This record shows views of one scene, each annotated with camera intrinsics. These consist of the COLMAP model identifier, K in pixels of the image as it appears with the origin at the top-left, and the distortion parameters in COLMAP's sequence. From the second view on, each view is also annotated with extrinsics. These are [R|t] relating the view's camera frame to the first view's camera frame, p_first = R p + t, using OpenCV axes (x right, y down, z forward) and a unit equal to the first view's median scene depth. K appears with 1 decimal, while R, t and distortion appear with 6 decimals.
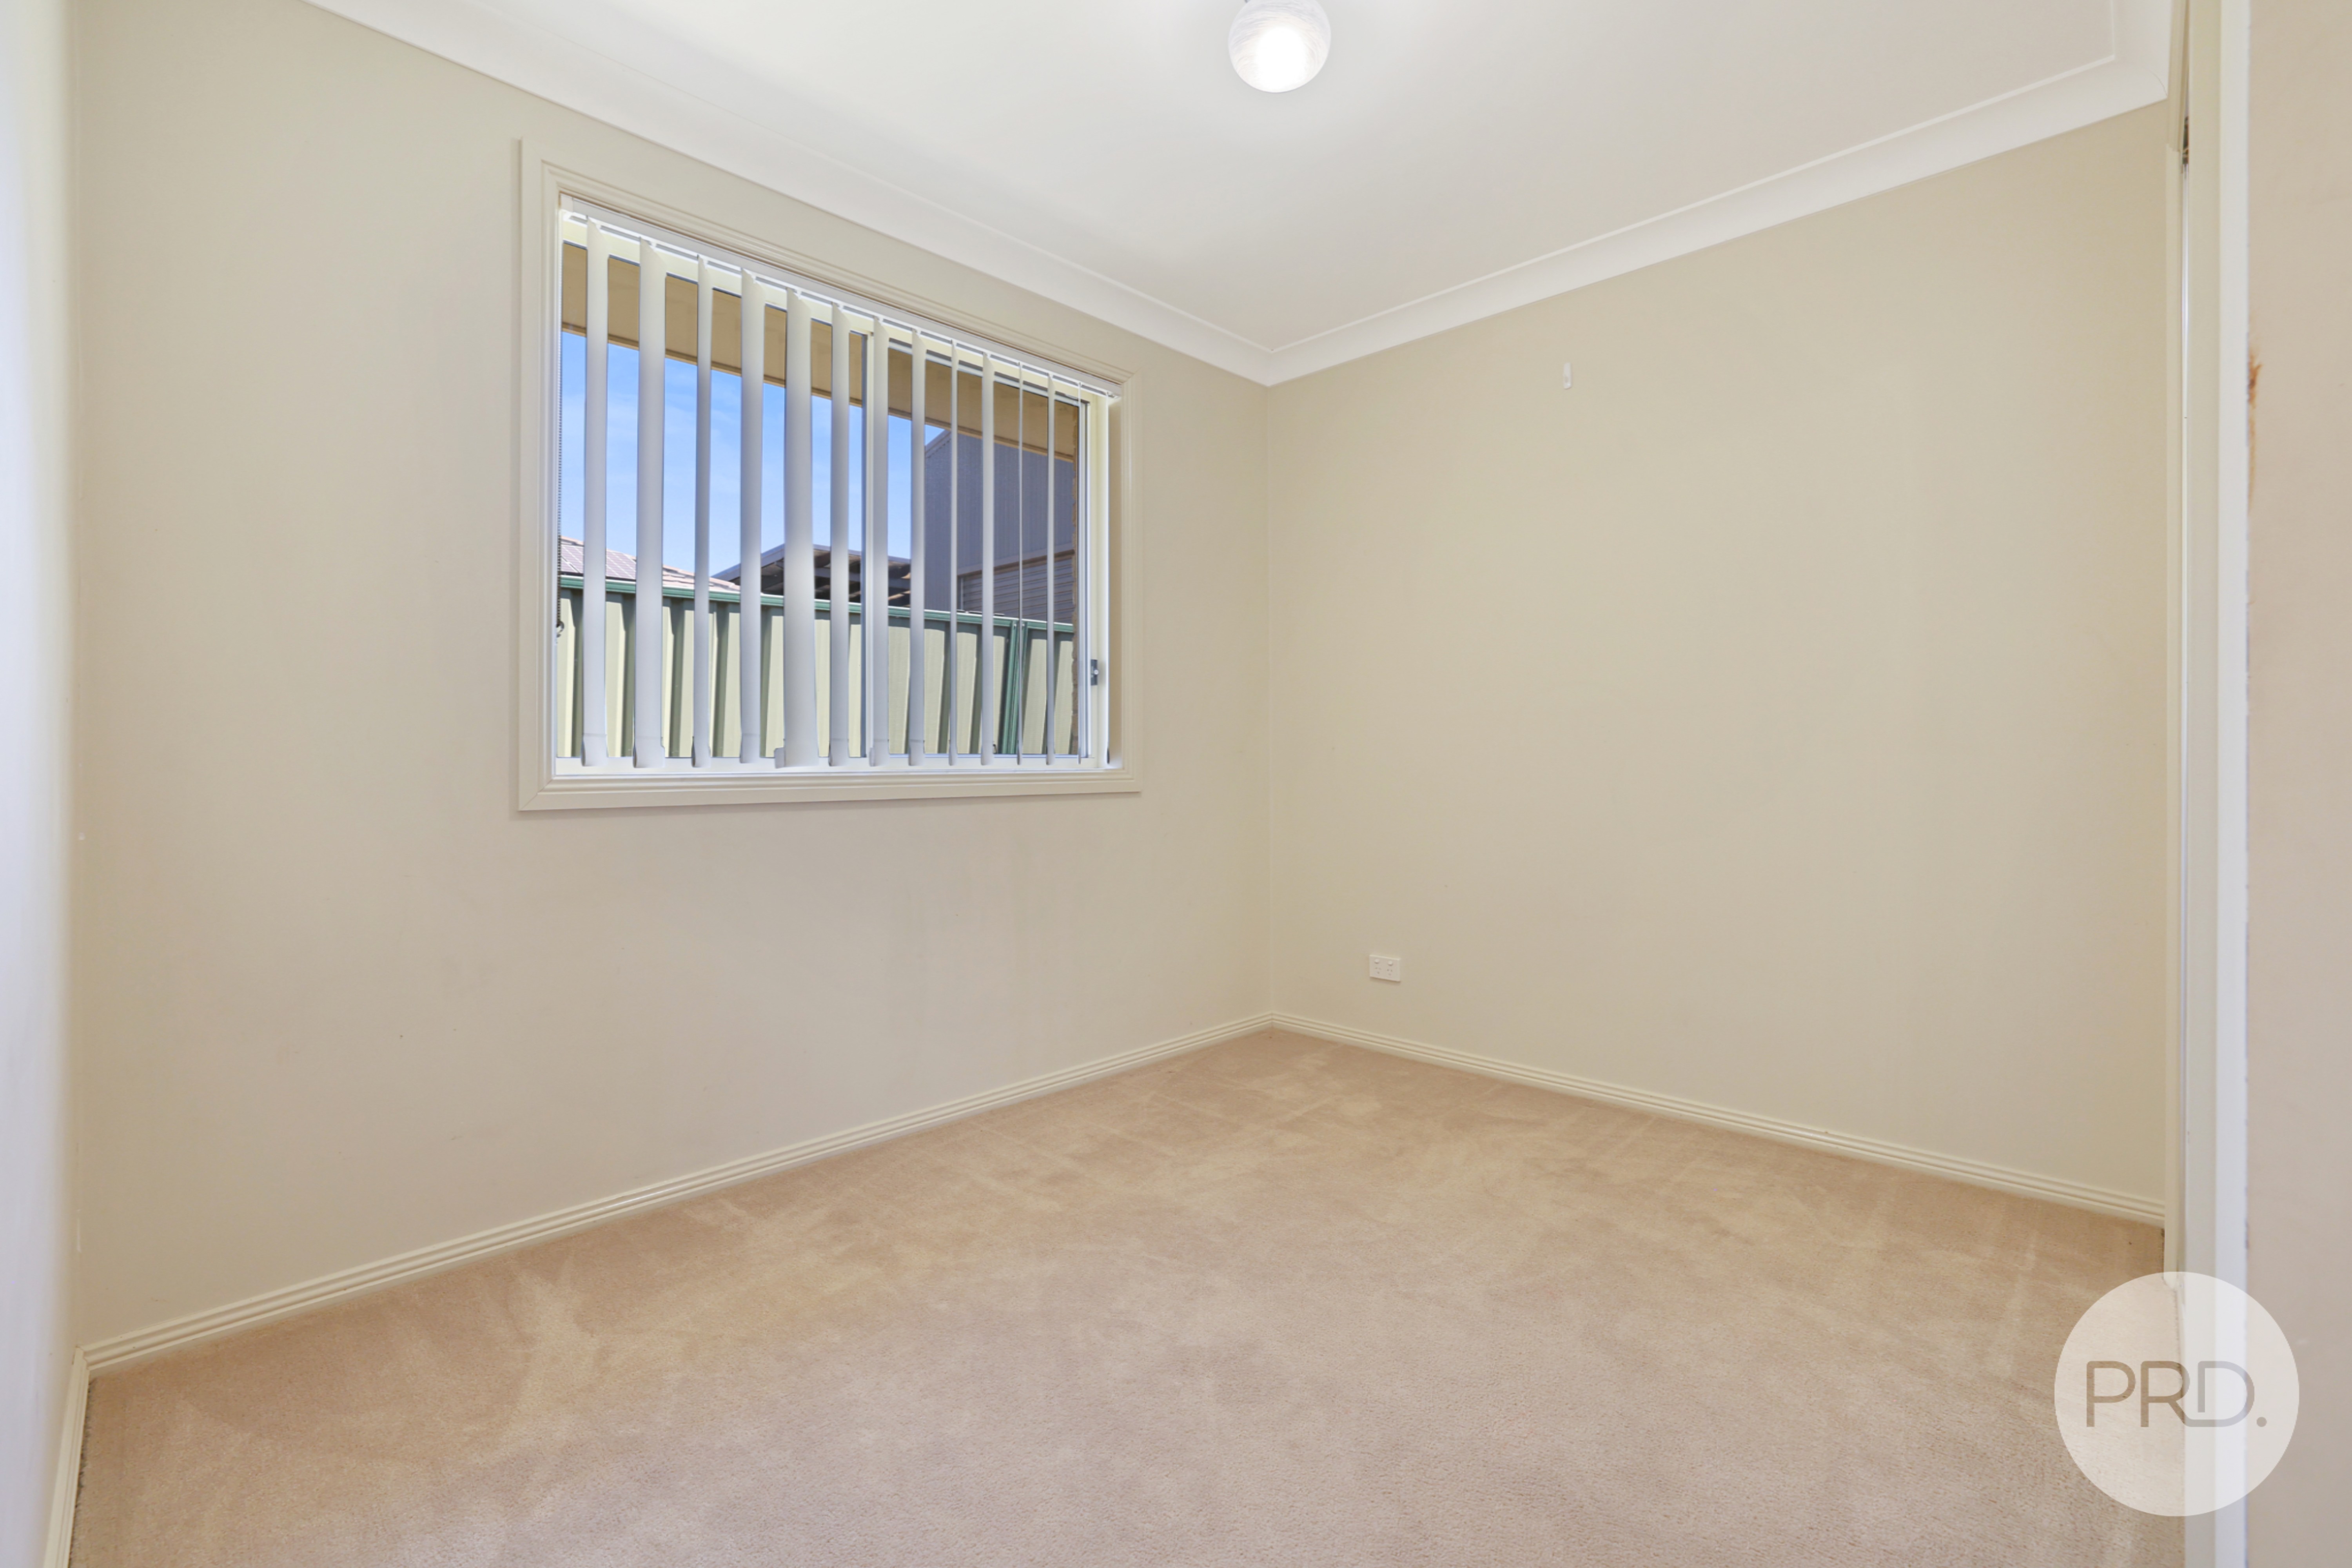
lens RADIAL K [[1017.8, 0, 1166.3], [0, 1017.8, 730.0], [0, 0, 1]] dist [-0.040727, 0.015584]
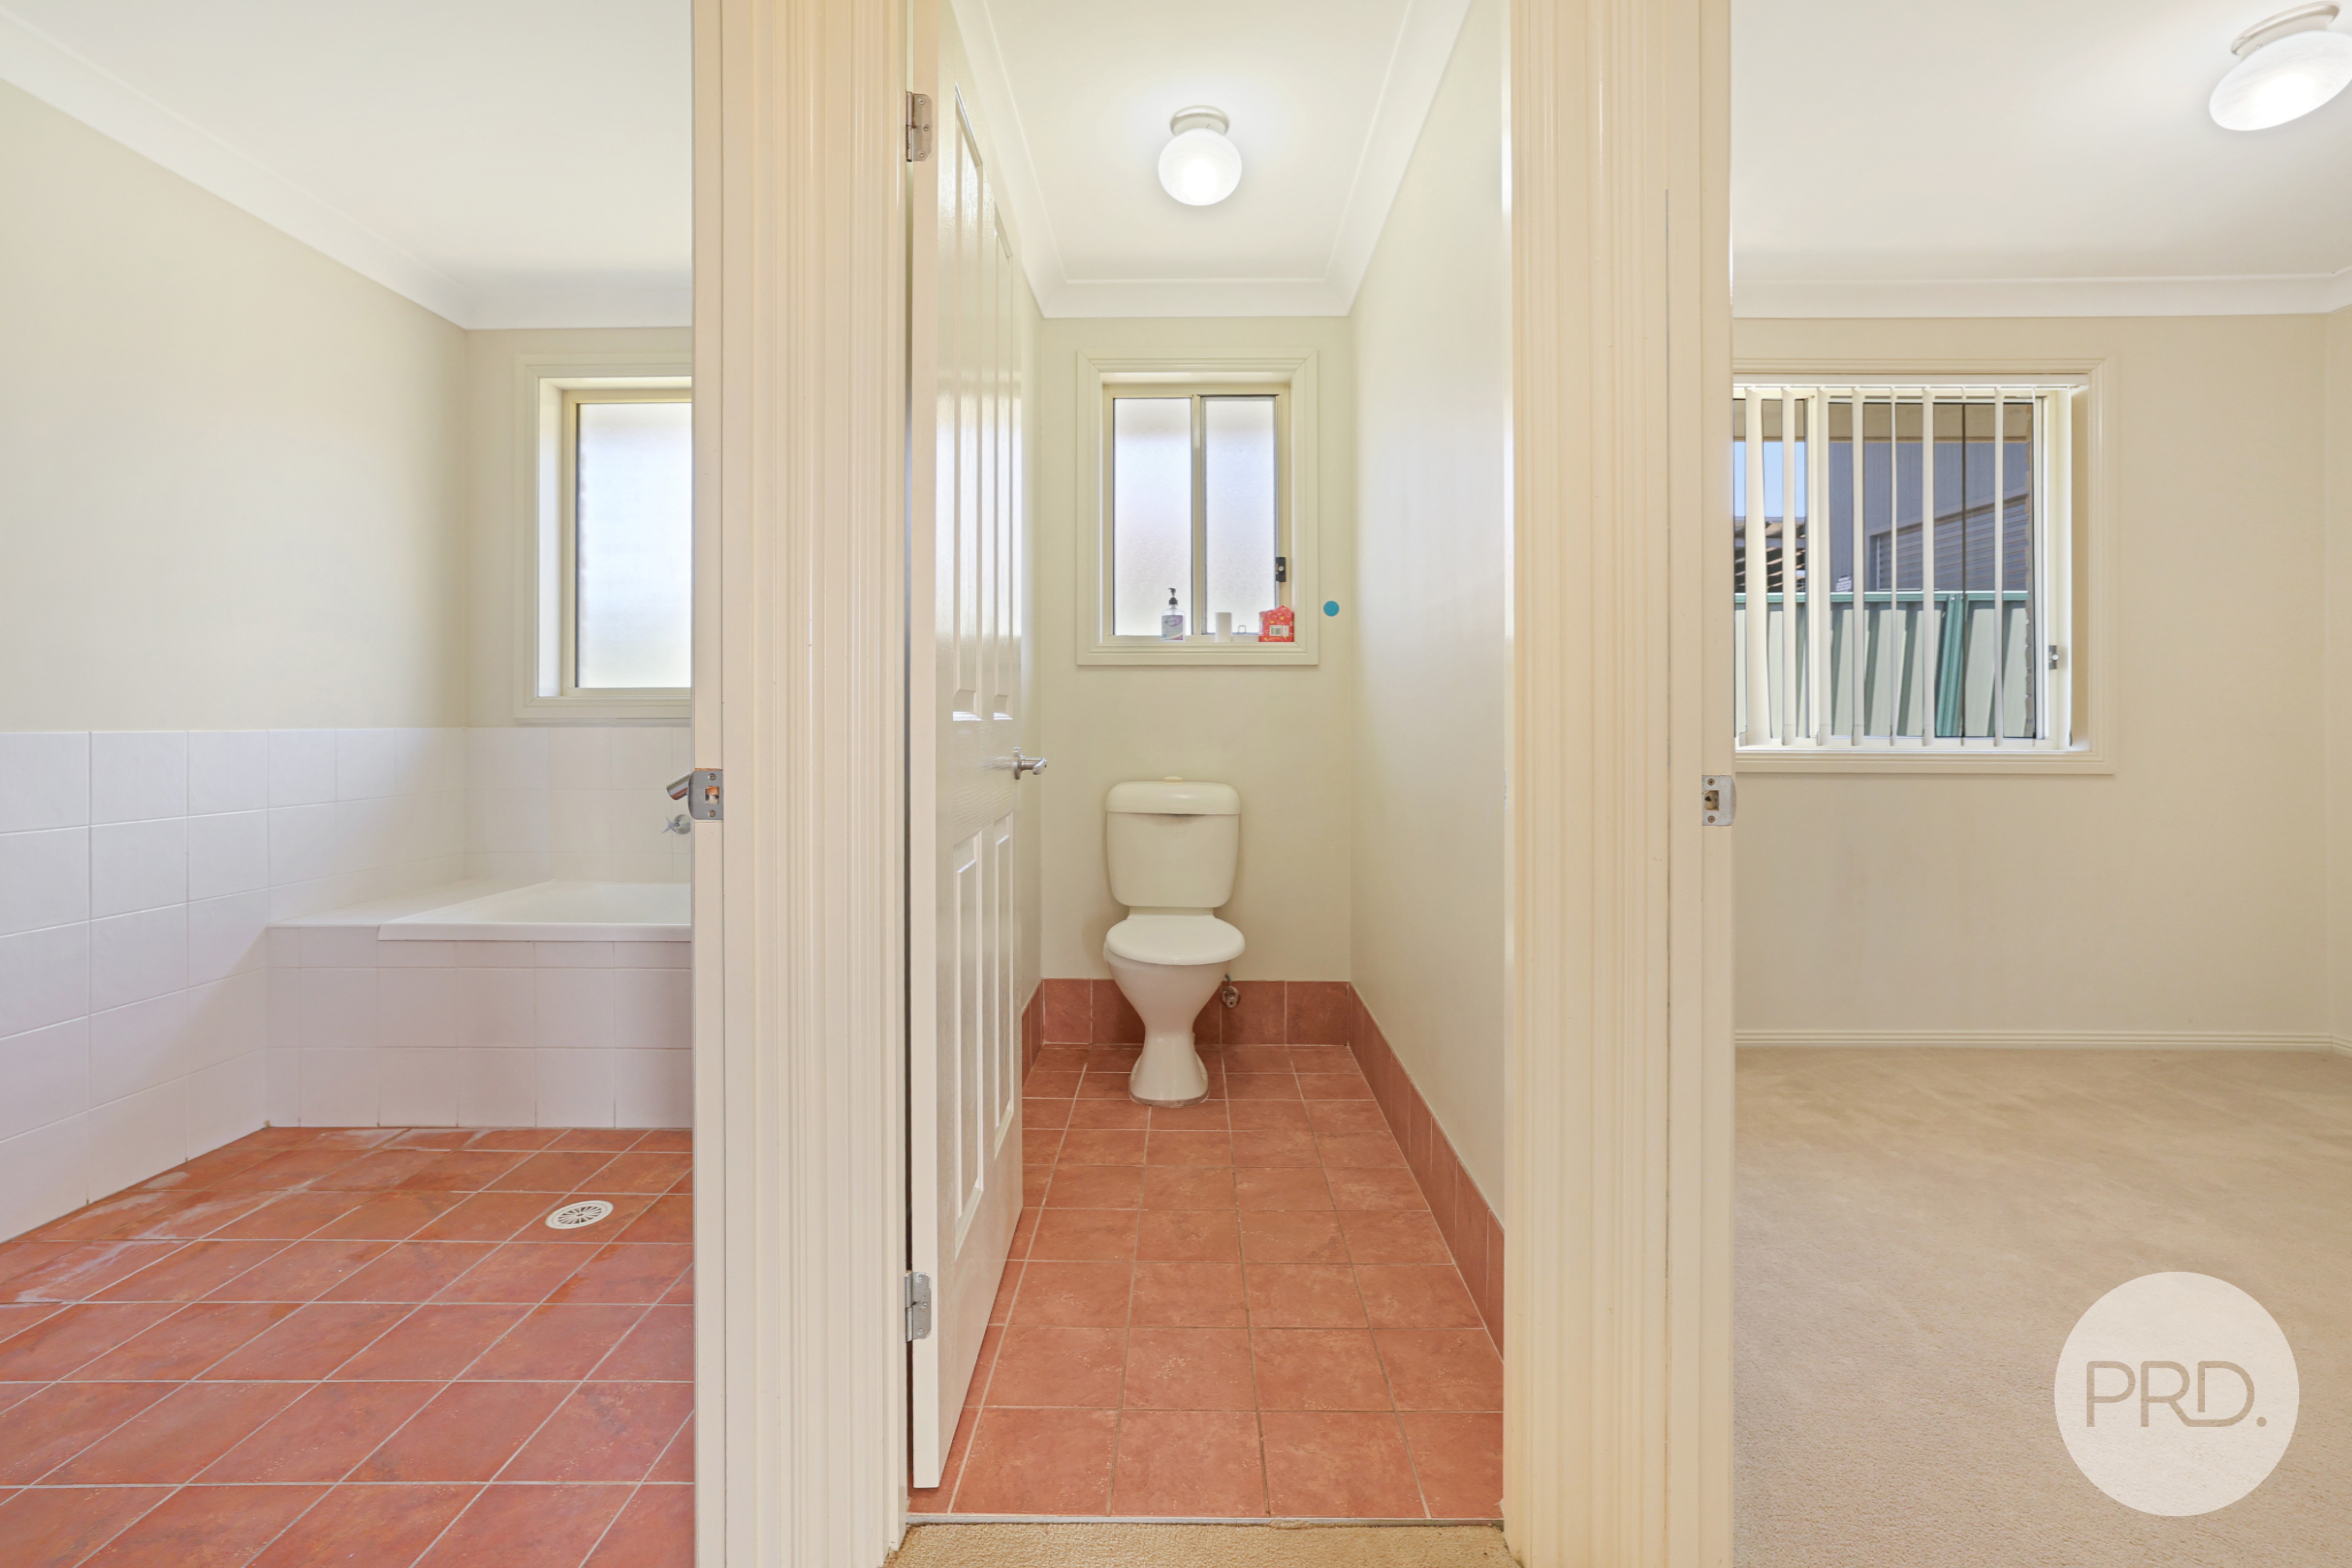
lens RADIAL K [[984.8, 0, 1170.5], [0, 984.8, 736.3], [0, 0, 1]] dist [-0.024644, 0.008076]
pose [[0.684353, 0.004954, -0.729134, 0.035500], [0.023844, 0.999290, 0.029169, -0.027001], [0.728761, -0.037347, 0.683749, -0.344948]]
